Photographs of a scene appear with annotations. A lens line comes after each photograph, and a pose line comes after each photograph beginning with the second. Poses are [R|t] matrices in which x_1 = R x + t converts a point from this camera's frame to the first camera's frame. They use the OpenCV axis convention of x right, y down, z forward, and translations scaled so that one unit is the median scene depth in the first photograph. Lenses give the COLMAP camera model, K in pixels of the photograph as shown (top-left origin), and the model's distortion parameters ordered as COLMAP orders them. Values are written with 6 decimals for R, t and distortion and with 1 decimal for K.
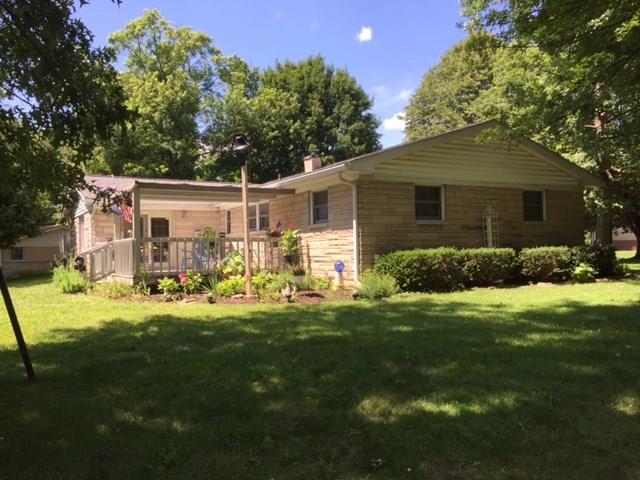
lens RADIAL K [[544.2, 0, 320.0], [0, 544.2, 240.0], [0, 0, 1]] dist [0.084314, -0.114954]
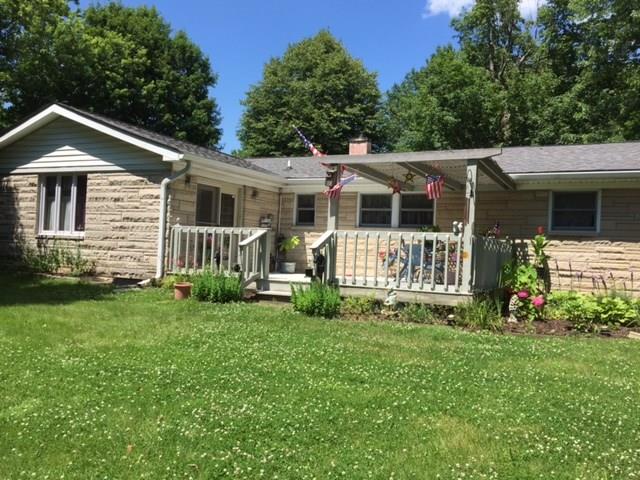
lens RADIAL K [[544.2, 0, 320.0], [0, 544.2, 240.0], [0, 0, 1]] dist [0.084314, -0.114954]
pose [[0.832998, 0.064284, 0.549529, -0.820623], [-0.070264, 0.997477, -0.010176, 0.020756], [-0.548797, -0.030135, 0.835412, 0.545450]]
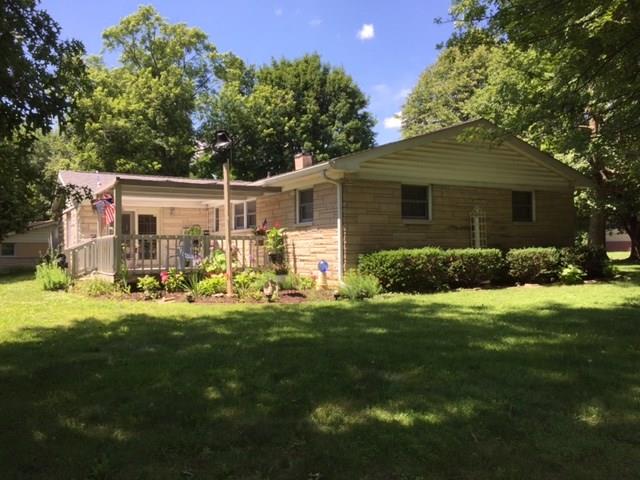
lens RADIAL K [[544.2, 0, 320.0], [0, 544.2, 240.0], [0, 0, 1]] dist [0.084314, -0.114954]
pose [[0.999955, 0.009006, 0.002855, 0.024952], [-0.009015, 0.999954, 0.003140, -0.001380], [-0.002826, -0.003165, 0.999991, 0.012927]]
